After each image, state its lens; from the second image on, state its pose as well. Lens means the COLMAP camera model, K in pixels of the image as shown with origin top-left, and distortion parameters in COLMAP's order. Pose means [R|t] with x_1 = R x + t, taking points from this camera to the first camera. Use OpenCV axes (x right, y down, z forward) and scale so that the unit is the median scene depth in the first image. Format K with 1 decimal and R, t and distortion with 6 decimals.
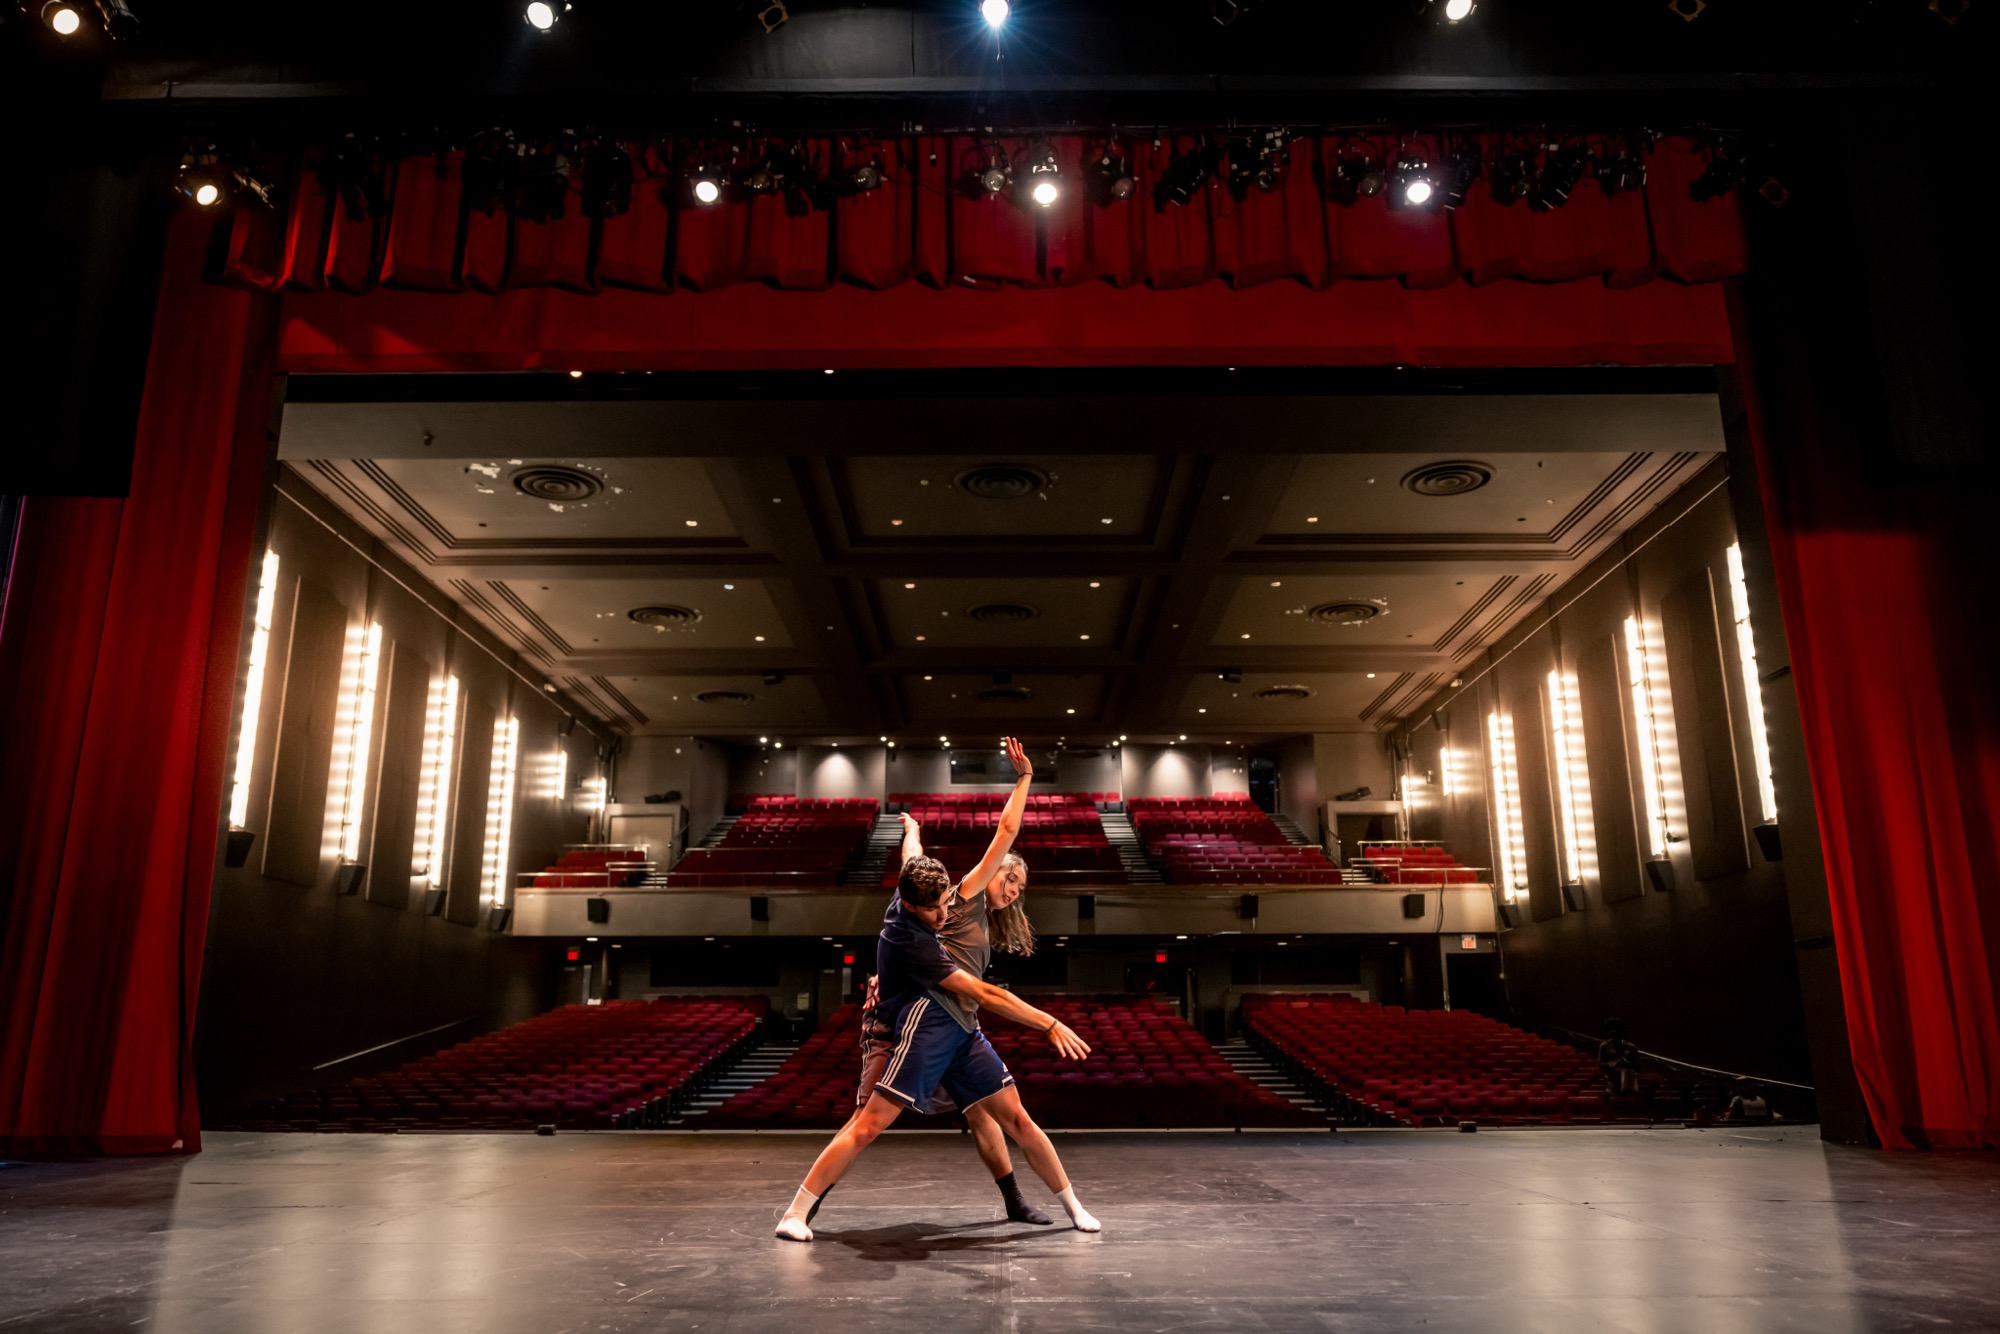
lens RADIAL K [[1492.5, 0, 999.5], [0, 1492.5, 664.7], [0, 0, 1]] dist [-0.009539, -0.001633]
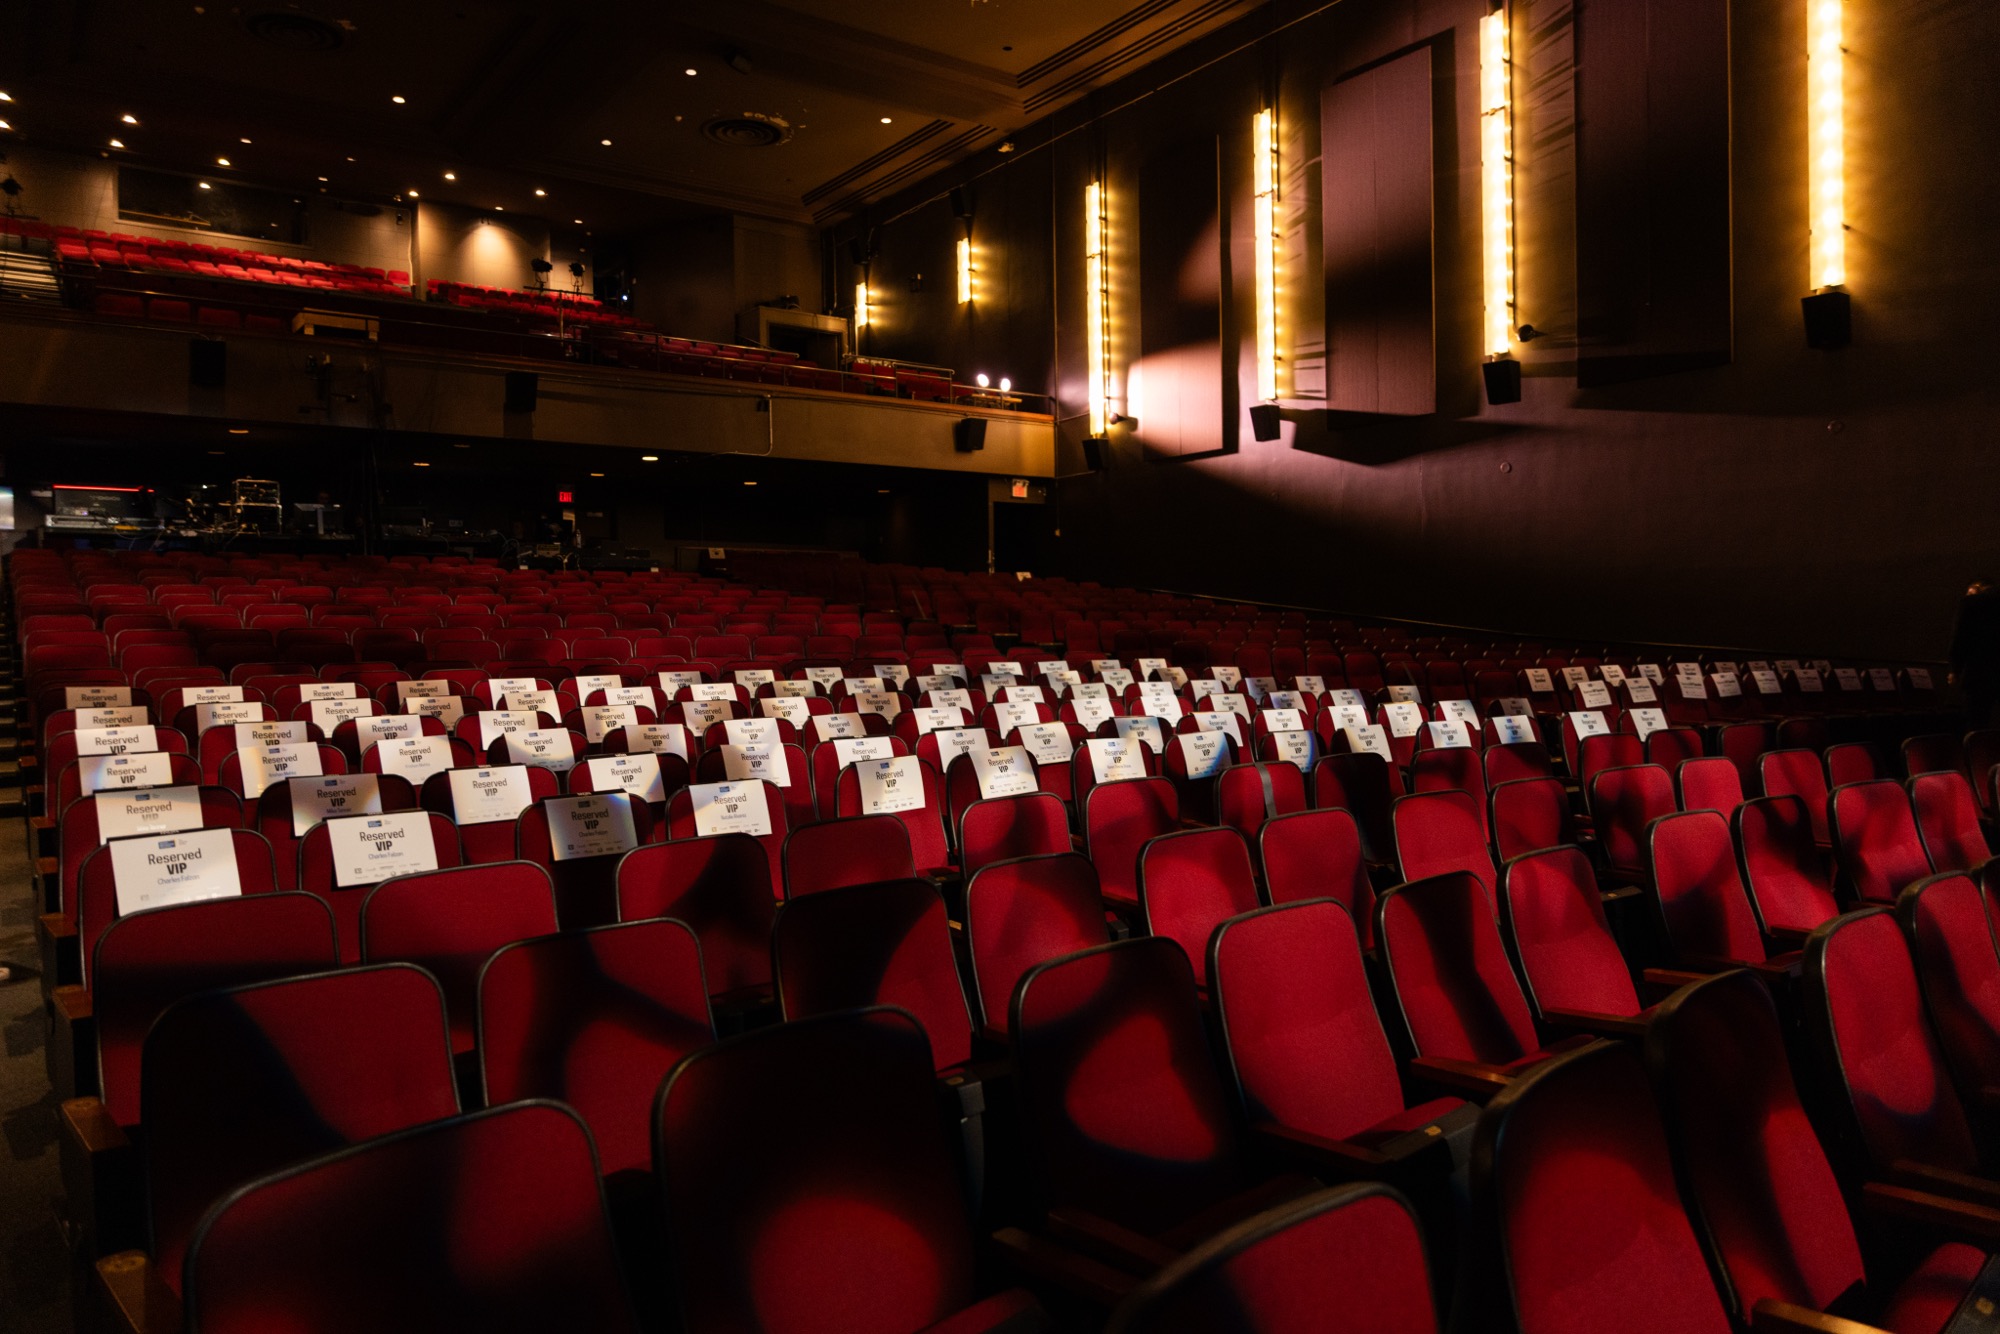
lens RADIAL K [[1373.3, 0, 1001.1], [0, 1373.3, 664.0], [0, 0, 1]] dist [0.001754, 0.004490]
pose [[0.806552, -0.017854, 0.590894, -0.095878], [-0.140115, 0.965289, 0.220419, 0.100354], [-0.574319, -0.260573, 0.776054, 0.365235]]
